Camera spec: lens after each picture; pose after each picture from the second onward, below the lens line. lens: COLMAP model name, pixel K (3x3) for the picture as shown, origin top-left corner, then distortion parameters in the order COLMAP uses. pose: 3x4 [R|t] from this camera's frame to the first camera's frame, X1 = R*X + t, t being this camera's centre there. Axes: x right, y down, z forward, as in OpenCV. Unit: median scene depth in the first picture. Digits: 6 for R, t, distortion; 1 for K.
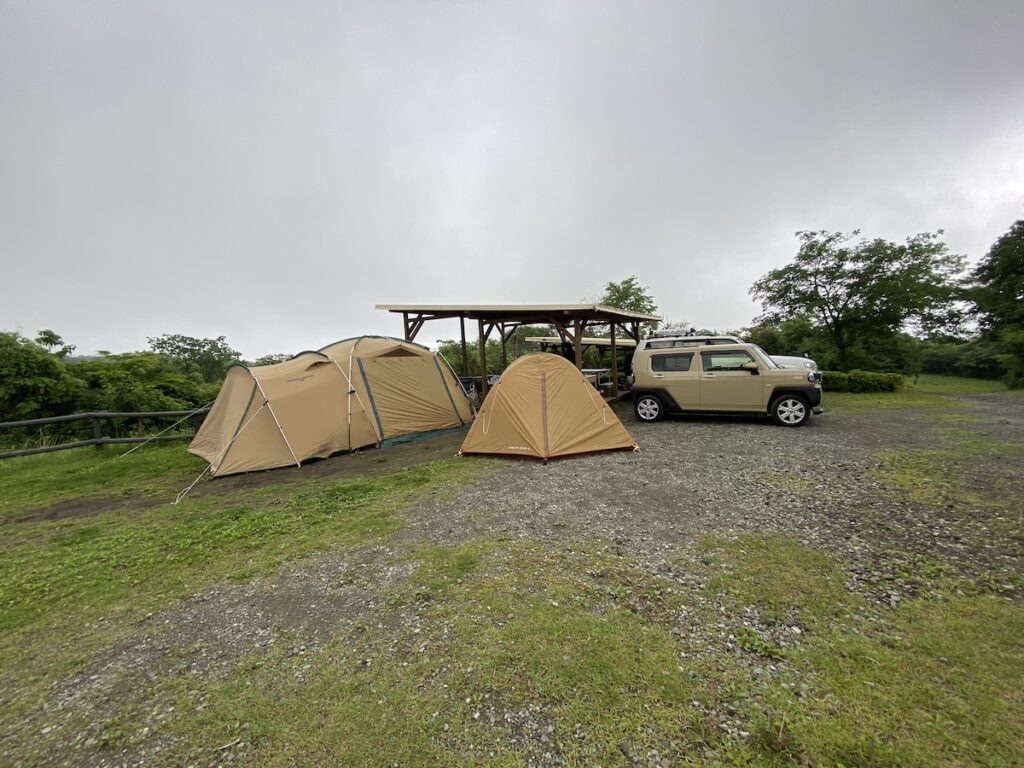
lens RADIAL K [[417.0, 0, 511.0], [0, 417.0, 383.5], [0, 0, 1]] dist [0.000288, -0.000079]
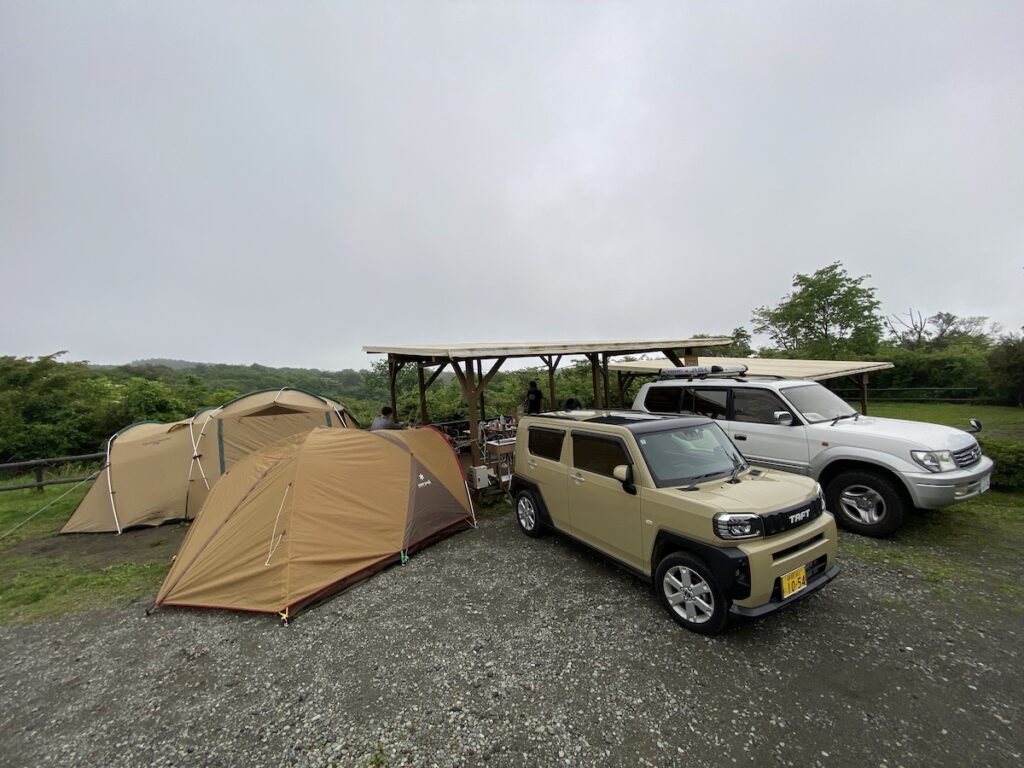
lens RADIAL K [[417.0, 0, 511.4], [0, 417.0, 384.4], [0, 0, 1]] dist [0.000288, -0.000079]
pose [[0.869922, 0.004981, -0.493164, 0.704185], [-0.014377, 0.999780, -0.015262, -0.138706], [0.492980, 0.020367, 0.869802, 0.509518]]
